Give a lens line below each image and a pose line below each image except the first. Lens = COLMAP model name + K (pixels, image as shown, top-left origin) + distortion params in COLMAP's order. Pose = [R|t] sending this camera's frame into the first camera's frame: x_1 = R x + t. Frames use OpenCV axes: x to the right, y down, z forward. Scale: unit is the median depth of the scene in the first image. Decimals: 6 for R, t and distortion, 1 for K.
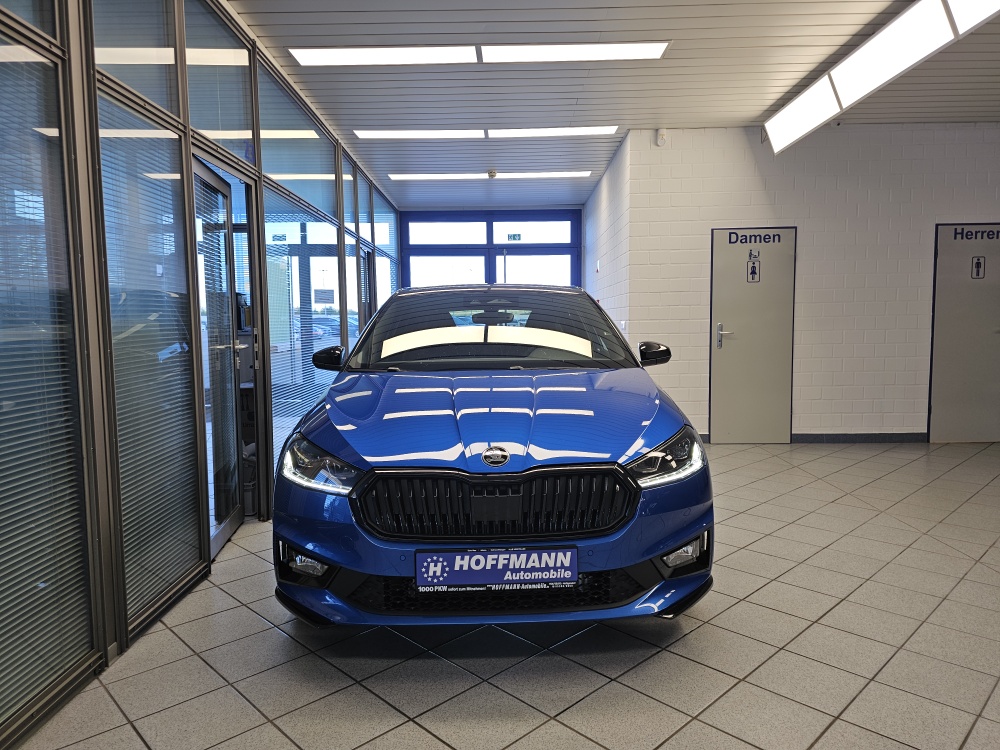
lens RADIAL K [[676.9, 0, 482.8], [0, 676.9, 378.7], [0, 0, 1]] dist [0.049801, -0.066709]
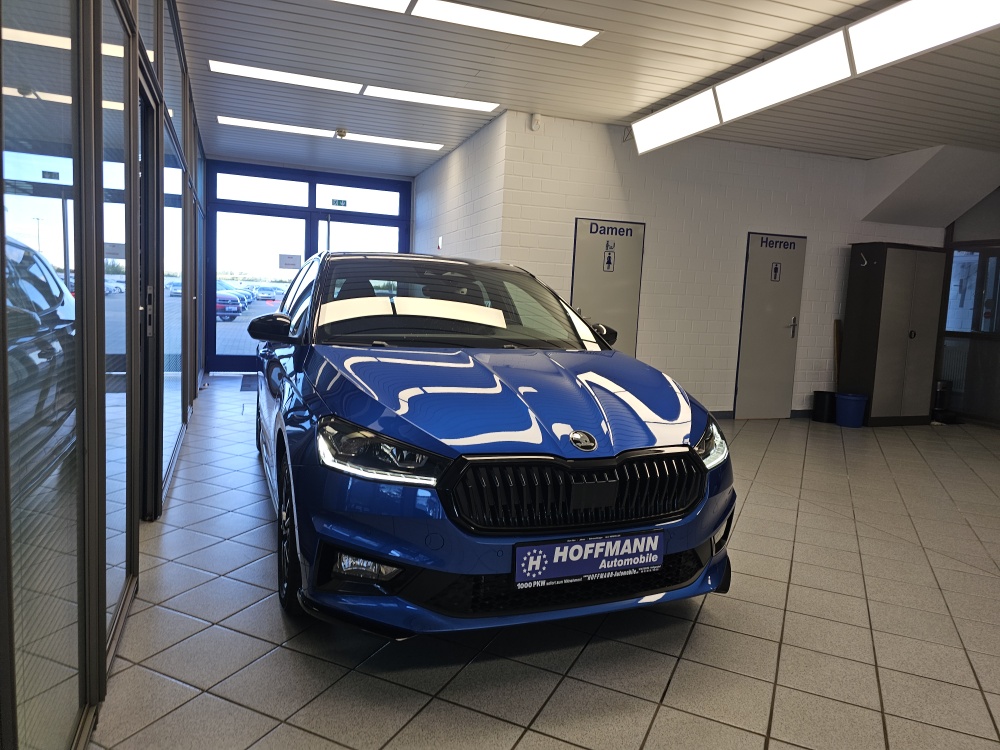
lens RADIAL K [[680.4, 0, 494.4], [0, 680.4, 370.0], [0, 0, 1]] dist [0.065603, -0.103525]
pose [[0.935732, 0.021447, 0.352059, -0.444203], [-0.029528, 0.999409, 0.017598, 0.001960], [-0.351474, -0.026863, 0.935812, 0.149626]]
